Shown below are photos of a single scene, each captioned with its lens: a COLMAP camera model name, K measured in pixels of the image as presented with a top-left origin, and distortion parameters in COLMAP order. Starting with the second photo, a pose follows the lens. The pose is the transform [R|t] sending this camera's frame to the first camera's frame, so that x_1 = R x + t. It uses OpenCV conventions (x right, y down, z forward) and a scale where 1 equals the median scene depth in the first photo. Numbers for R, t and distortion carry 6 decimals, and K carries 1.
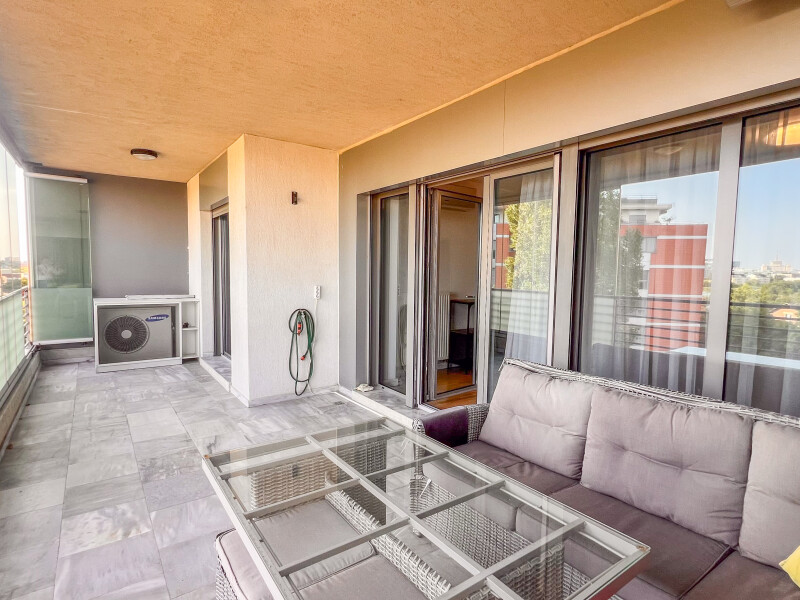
lens RADIAL K [[434.4, 0, 399.7], [0, 434.4, 299.9], [0, 0, 1]] dist [0.001256, -0.000174]
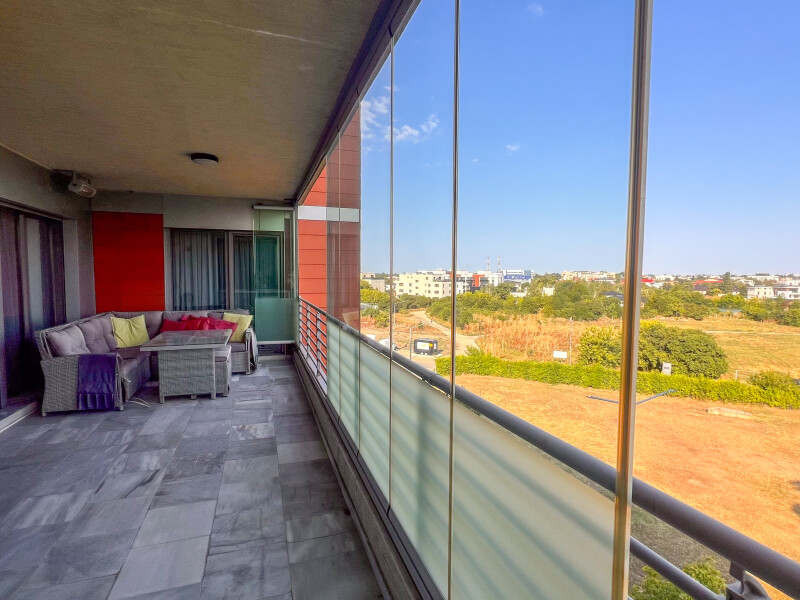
lens RADIAL K [[434.4, 0, 397.8], [0, 434.4, 300.5], [0, 0, 1]] dist [0.001256, -0.000174]
pose [[-0.952812, -0.037363, 0.301254, -1.390282], [0.004545, 0.990530, 0.137225, -0.182189], [-0.303528, 0.132118, -0.943618, 1.923085]]
